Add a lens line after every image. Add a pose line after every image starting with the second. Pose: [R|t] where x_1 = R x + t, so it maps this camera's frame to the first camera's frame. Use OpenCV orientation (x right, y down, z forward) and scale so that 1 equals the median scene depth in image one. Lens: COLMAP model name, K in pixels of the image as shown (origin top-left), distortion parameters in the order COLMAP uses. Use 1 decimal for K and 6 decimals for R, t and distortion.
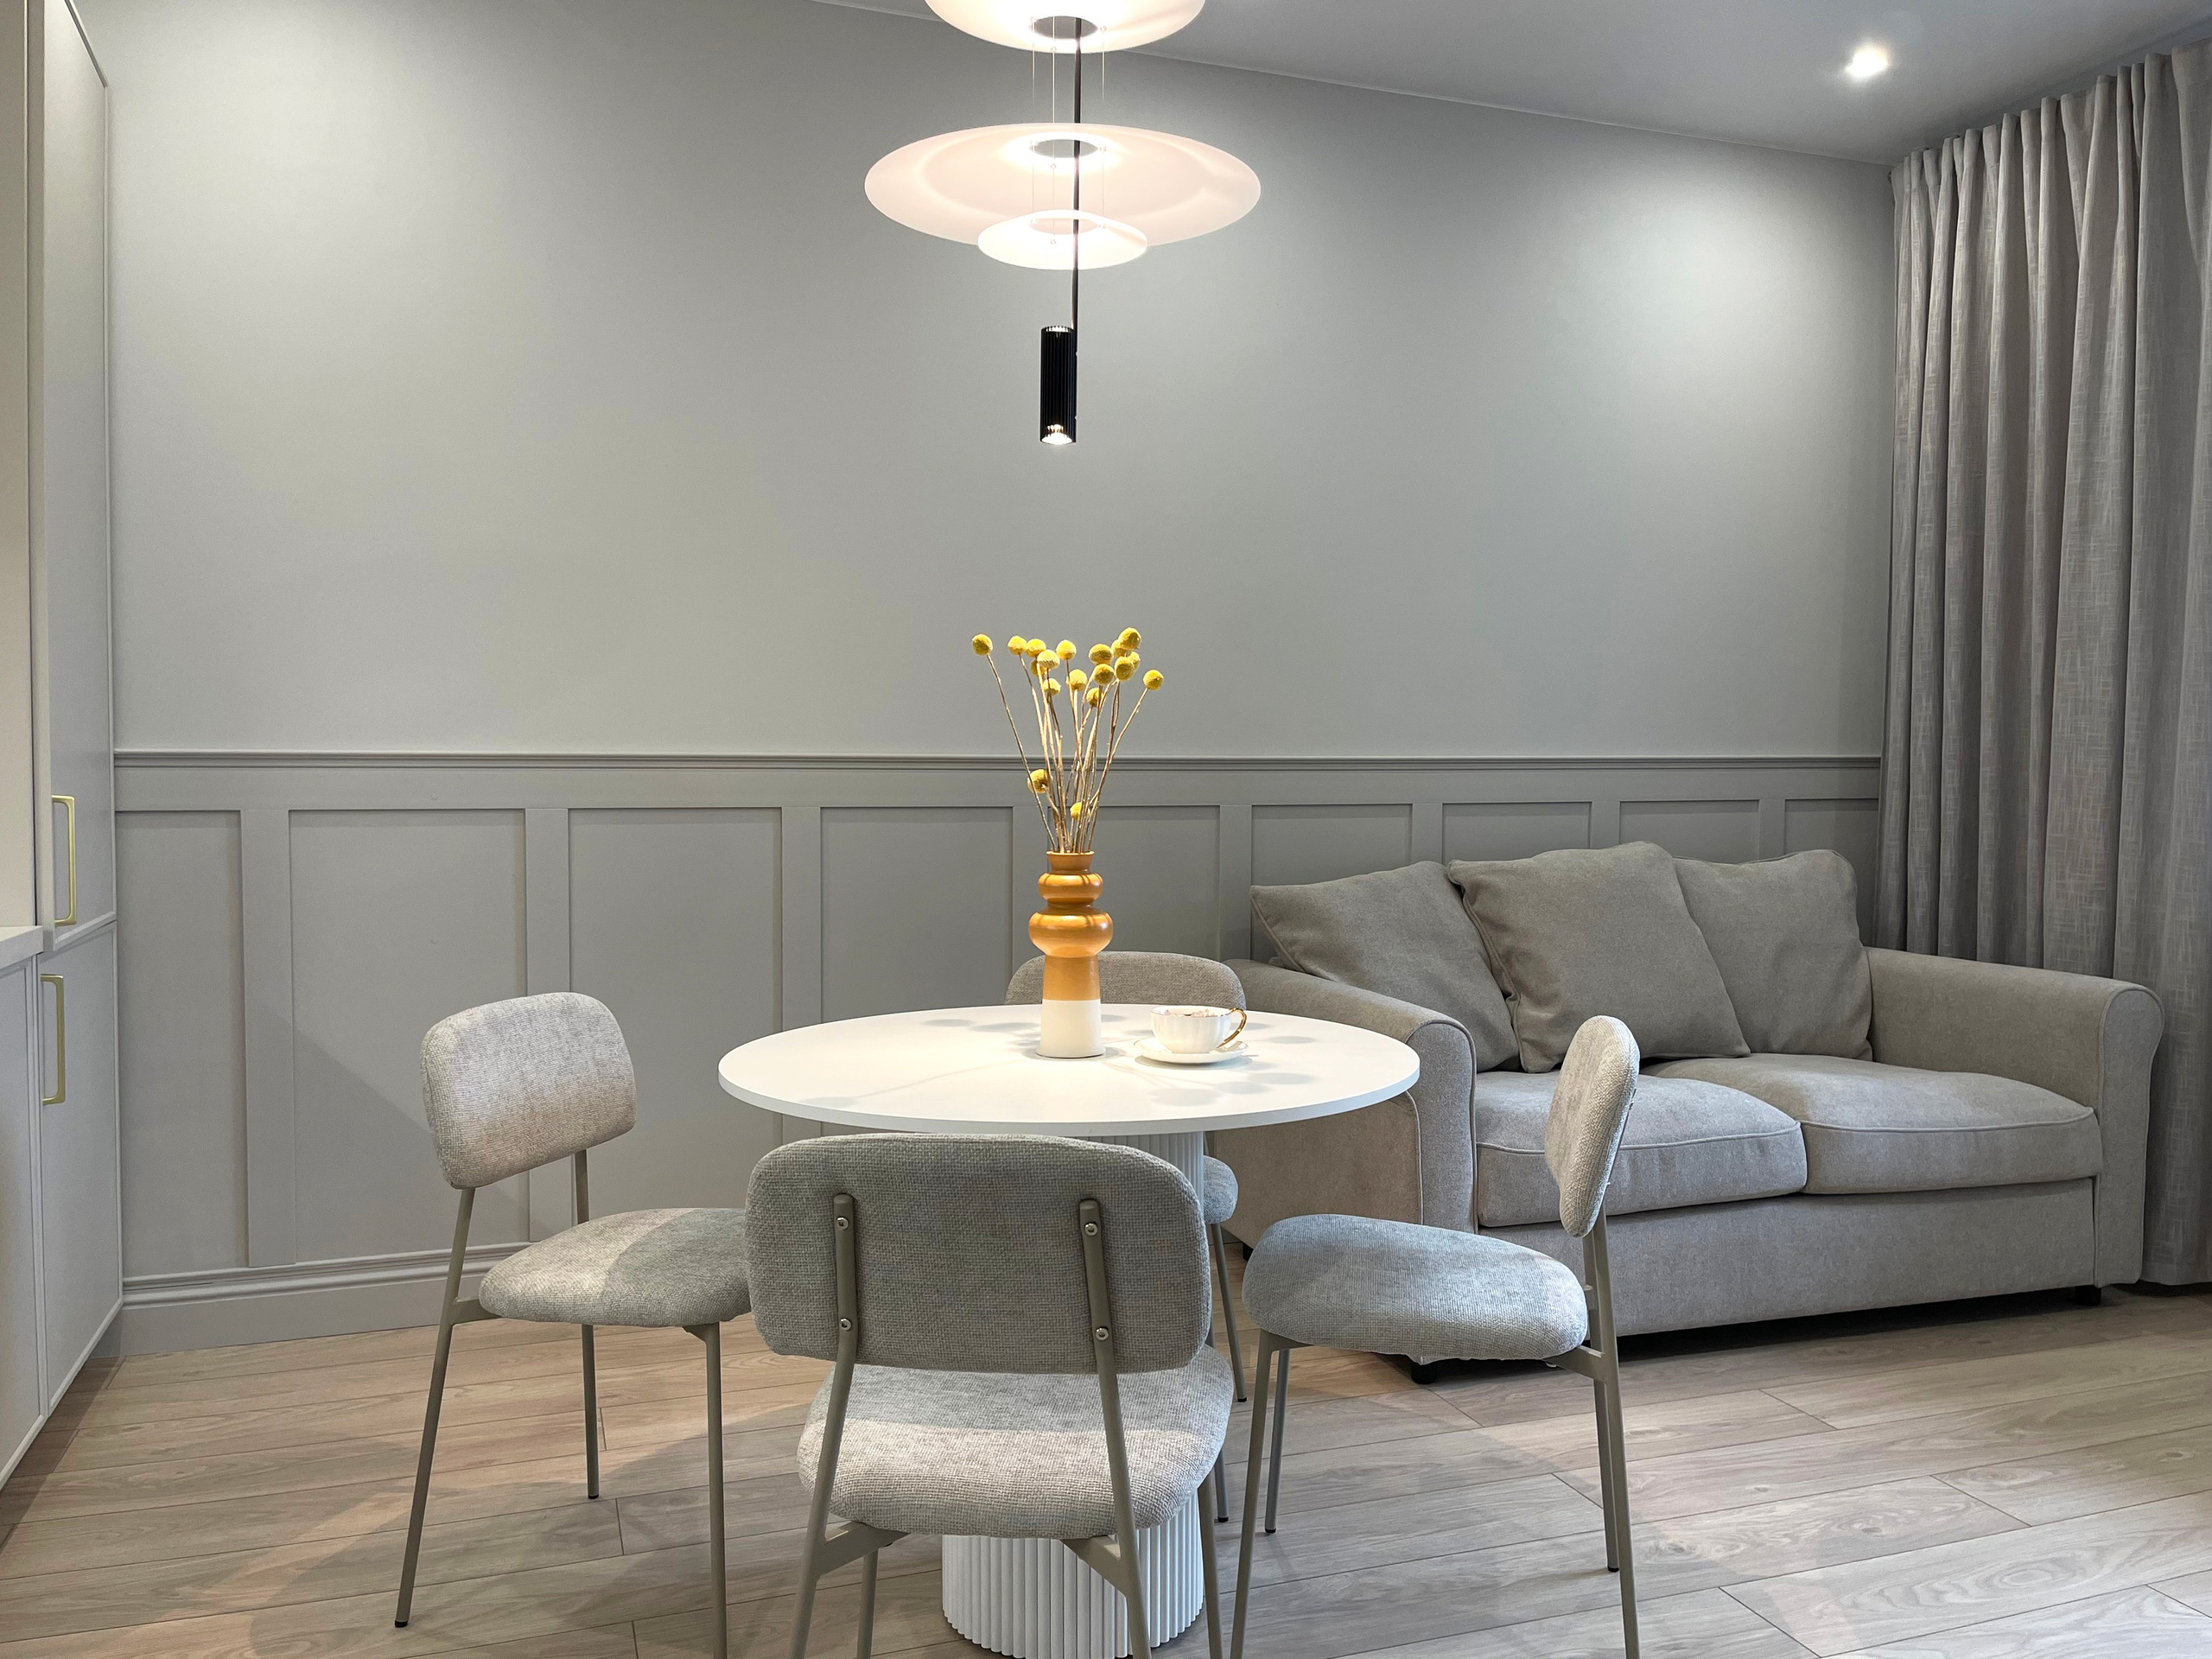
lens RADIAL K [[1632.1, 0, 1106.0], [0, 1632.1, 829.5], [0, 0, 1]] dist [0.095424, -0.145783]
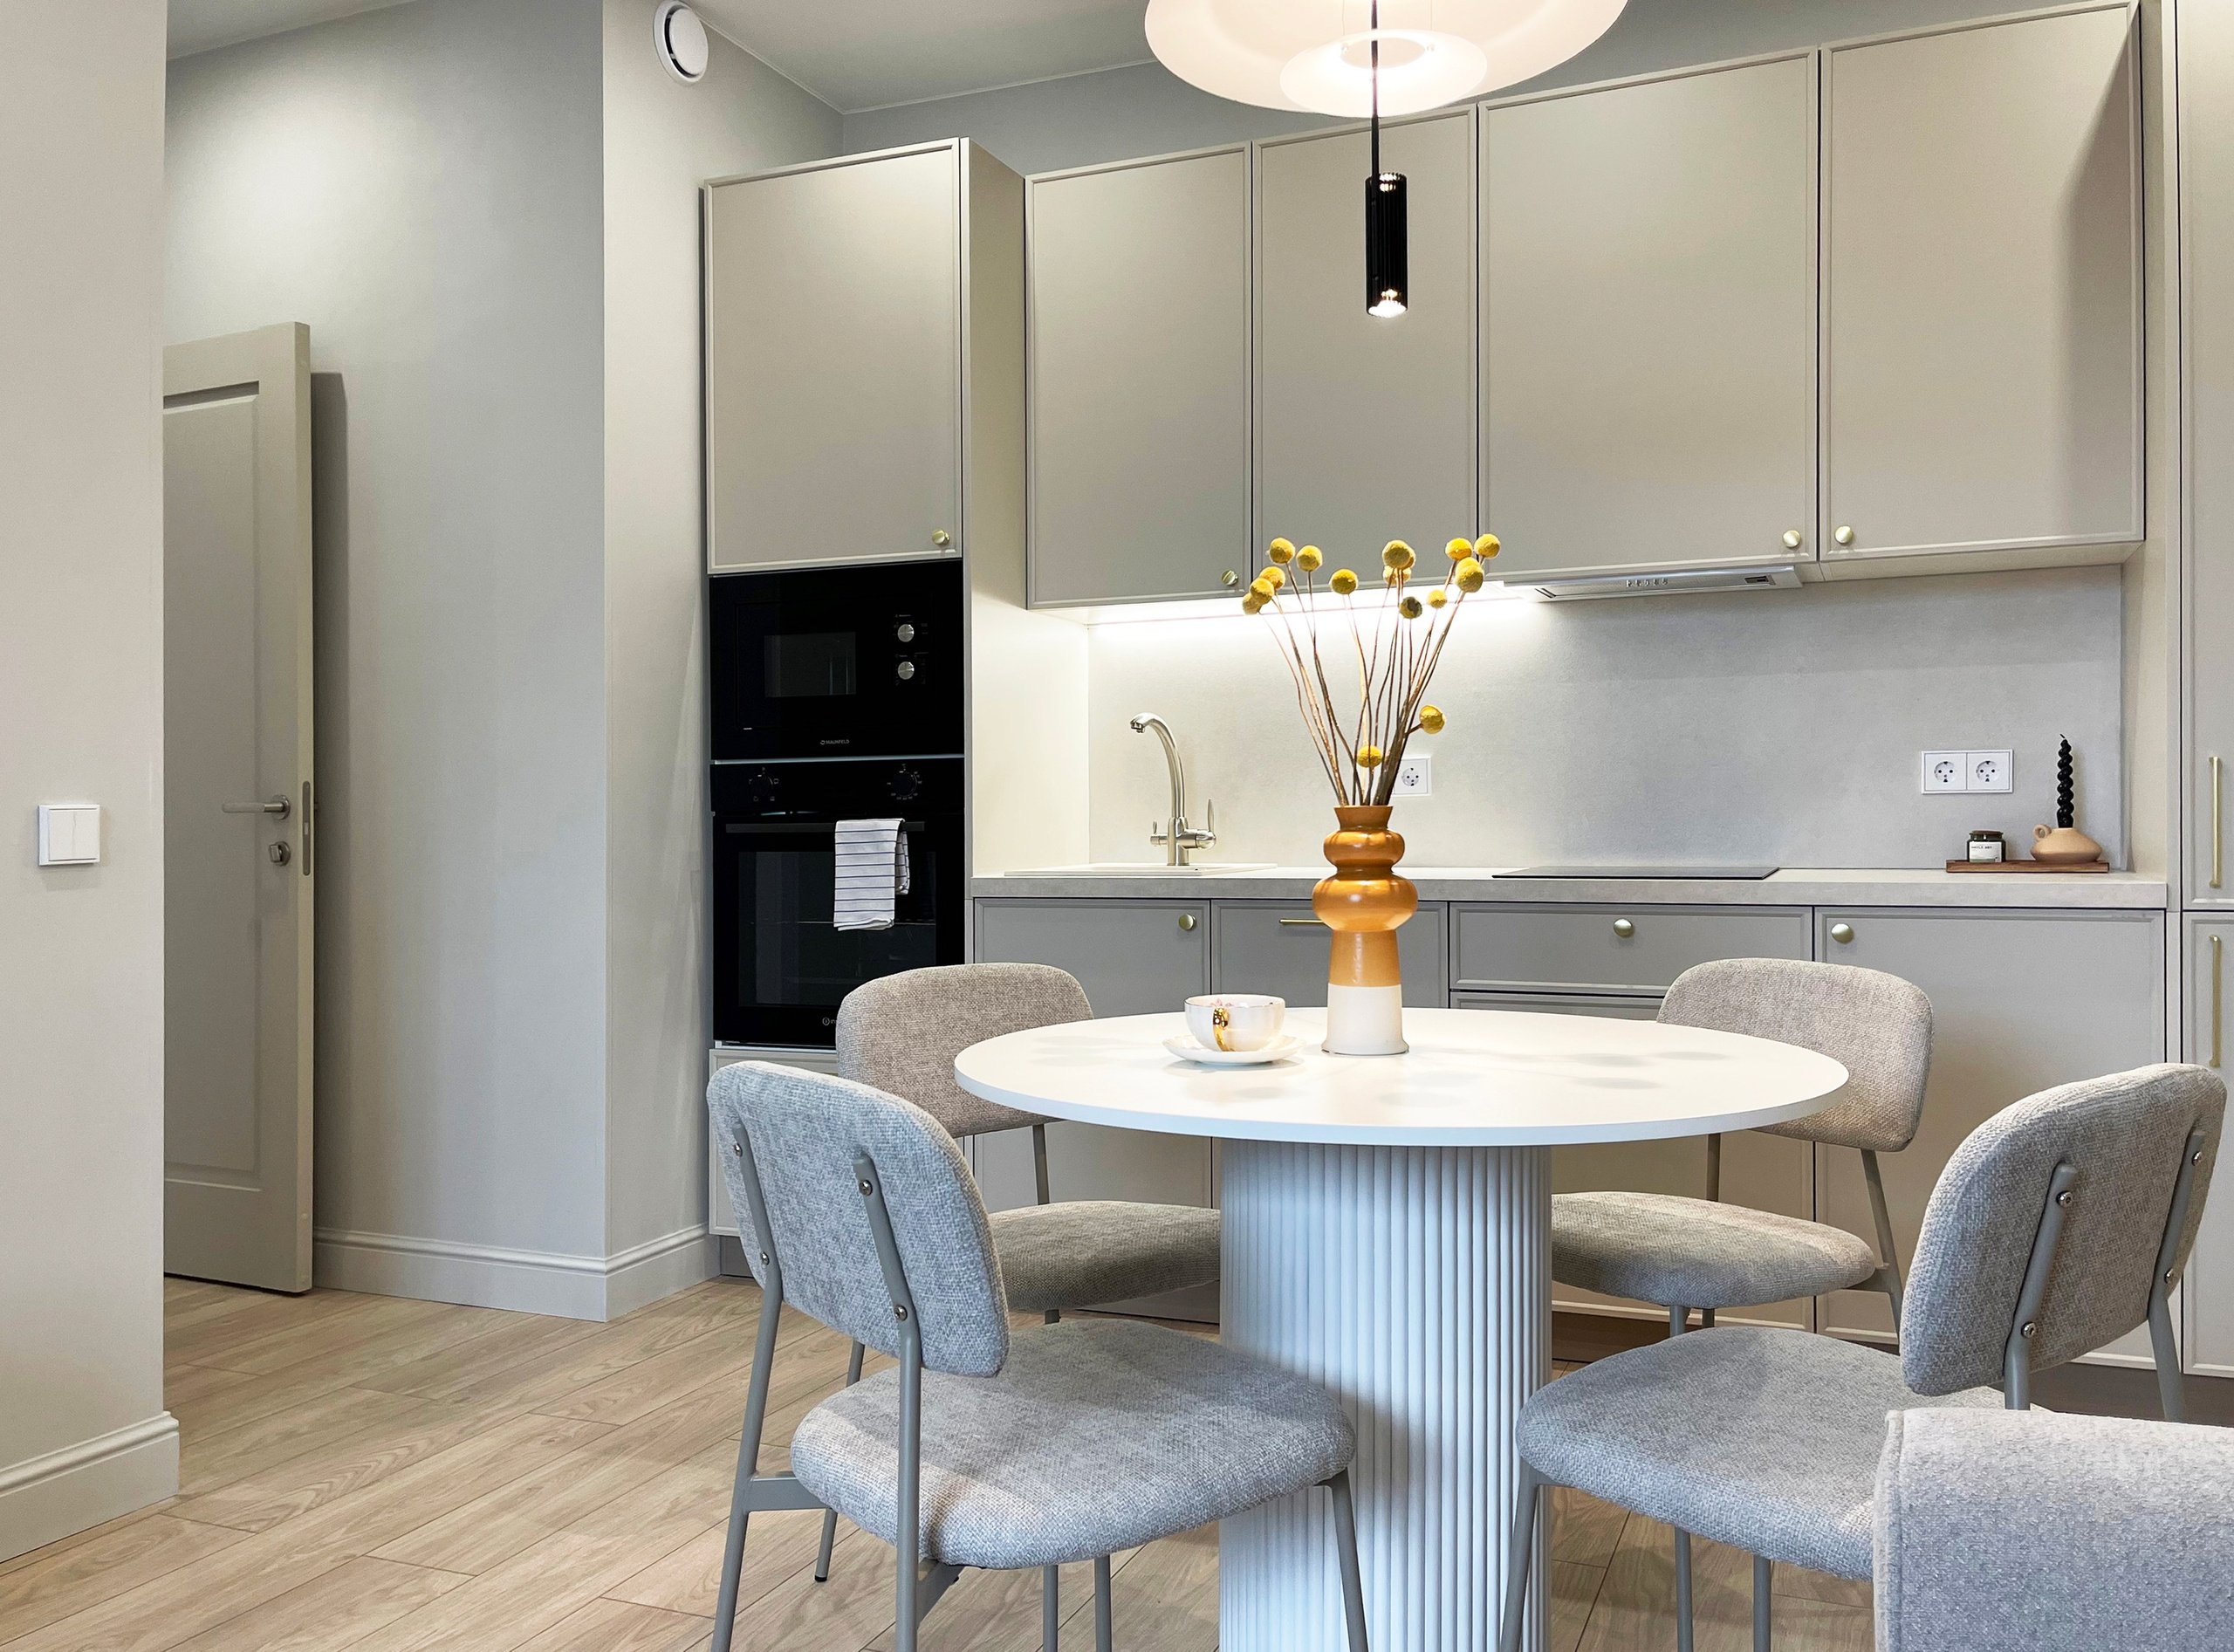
lens RADIAL K [[1751.5, 0, 1117.0], [0, 1751.5, 826.0], [0, 0, 1]] dist [0.000967, 0.000465]
pose [[-0.693474, 0.012198, -0.720378, 0.611815], [-0.017923, 0.999255, 0.034174, -0.003137], [0.720258, 0.036610, -0.692739, 1.318237]]
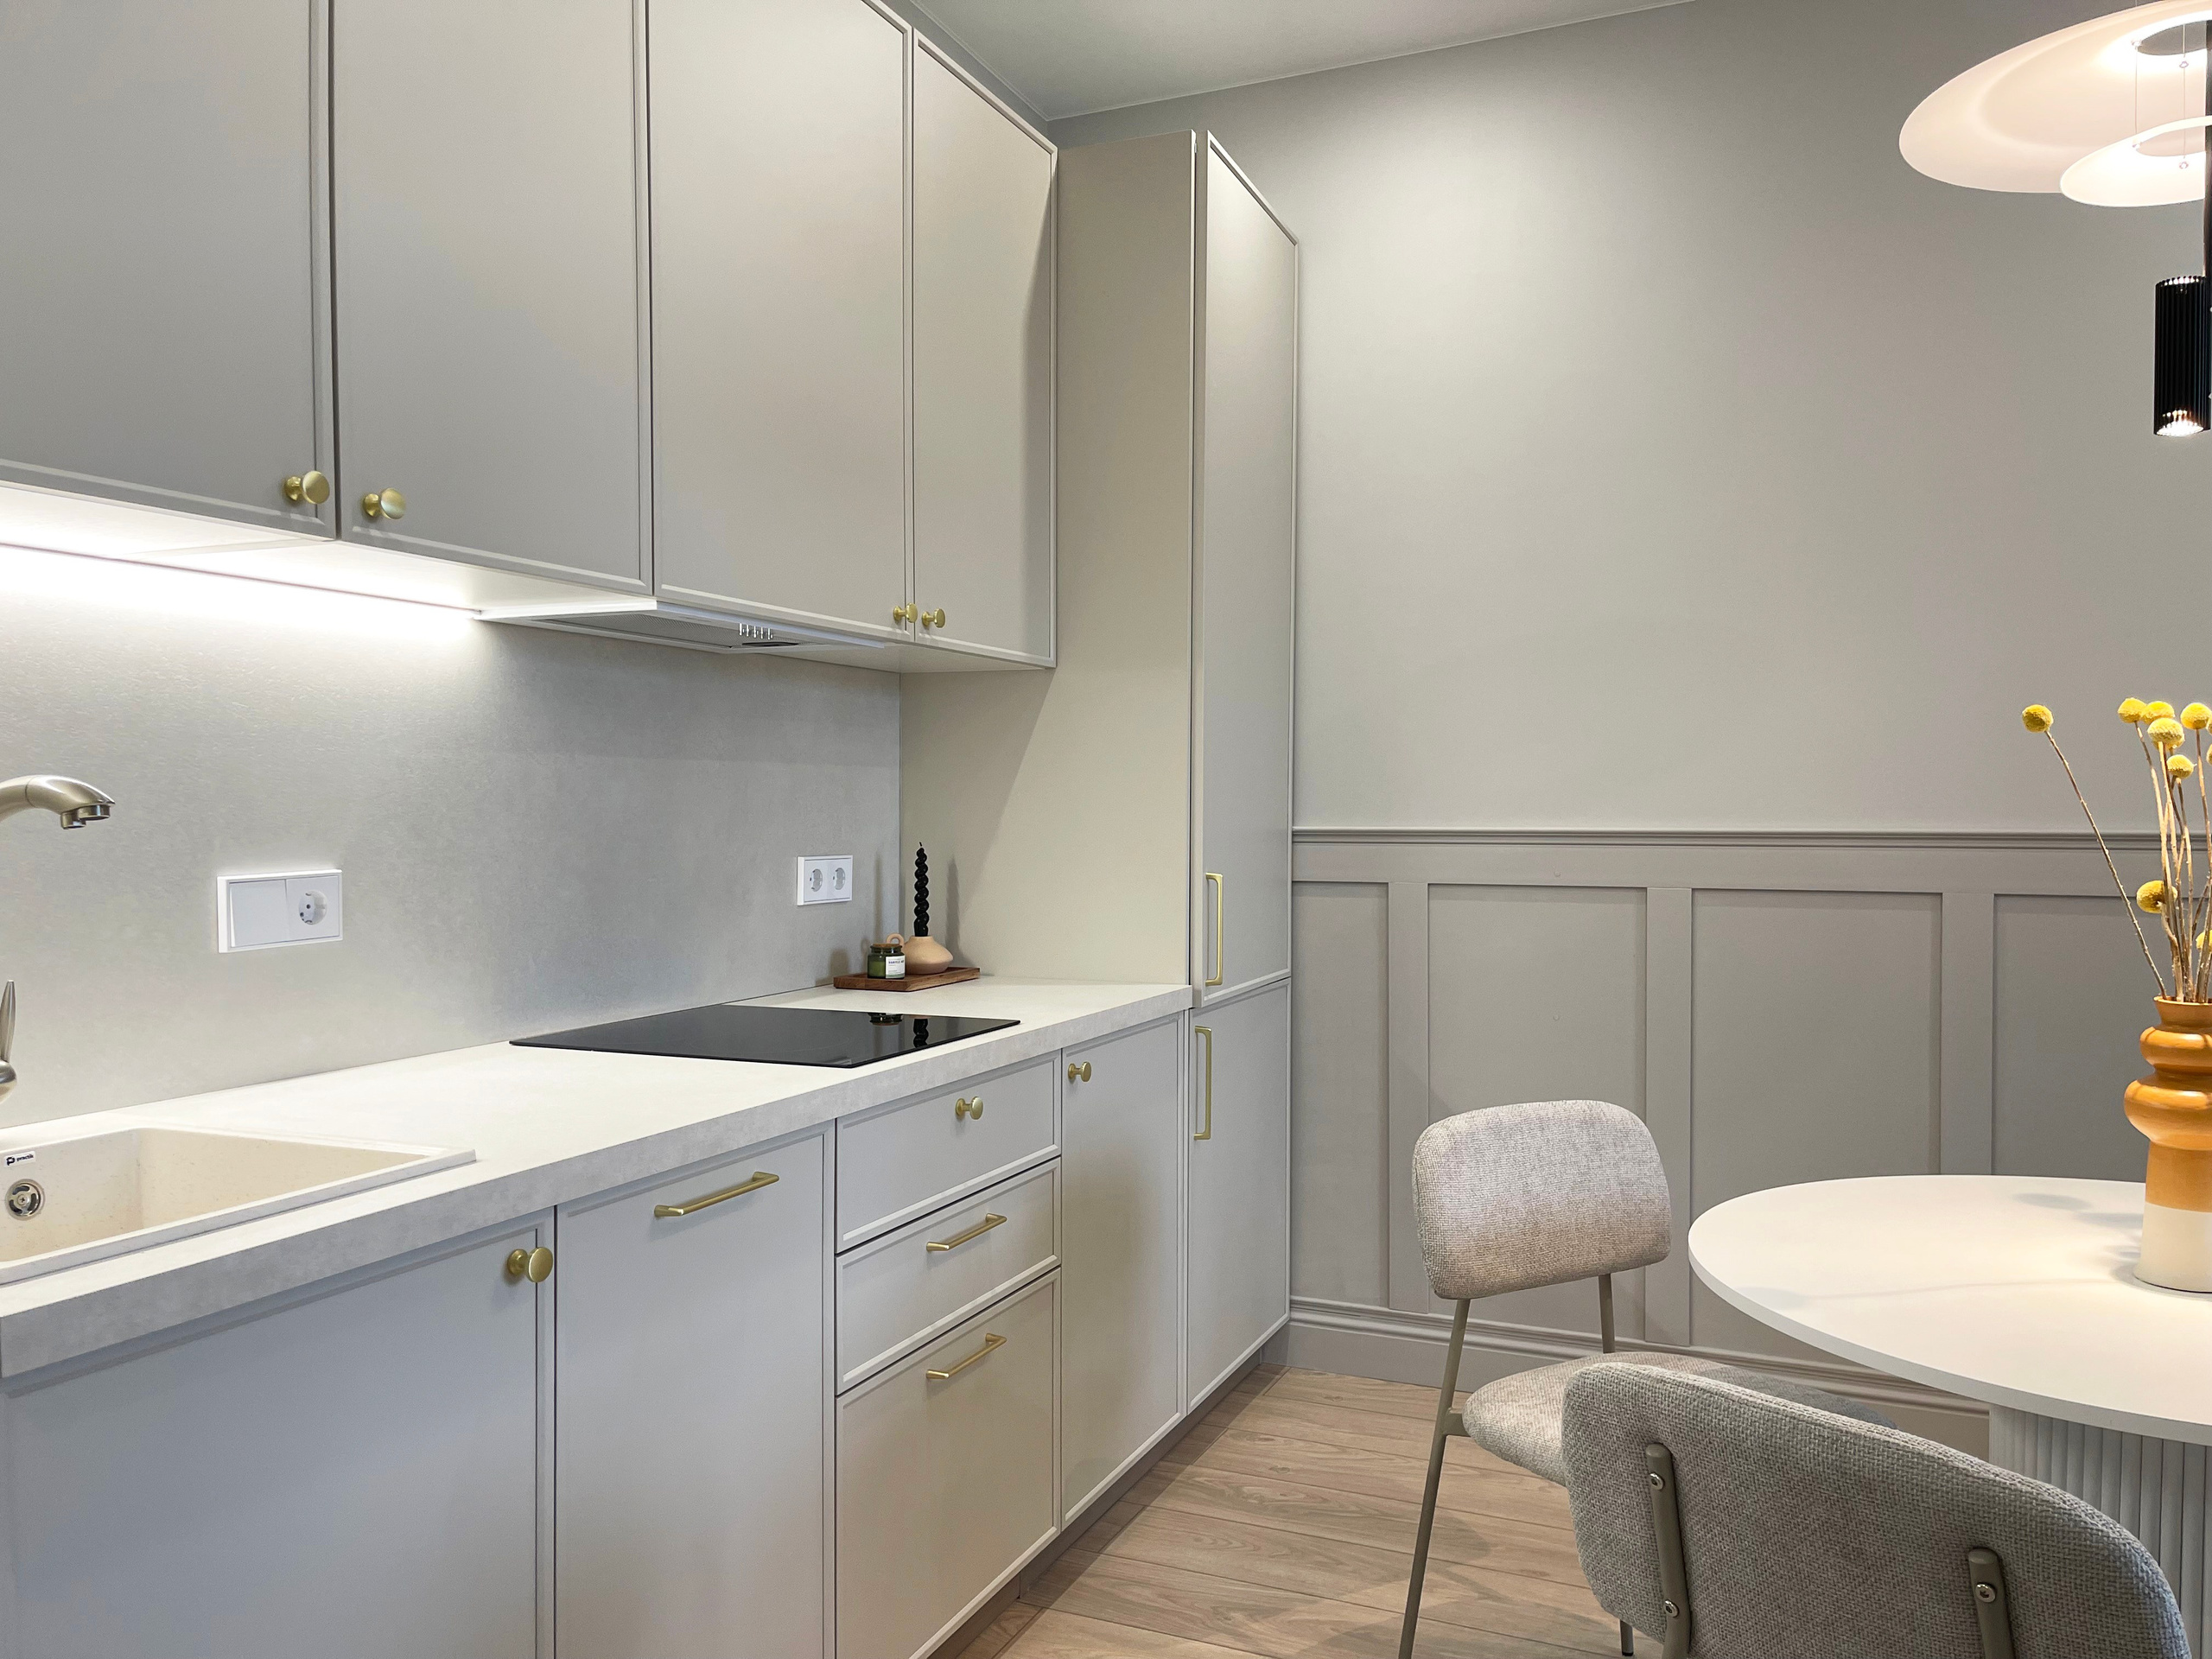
lens RADIAL K [[1631.3, 0, 1106.0], [0, 1631.3, 829.5], [0, 0, 1]] dist [0.041818, -0.063935]
pose [[0.726317, 0.004910, -0.687342, 0.109055], [-0.024133, 0.999540, -0.018362, -0.031153], [0.686936, 0.029925, 0.726102, 0.132374]]
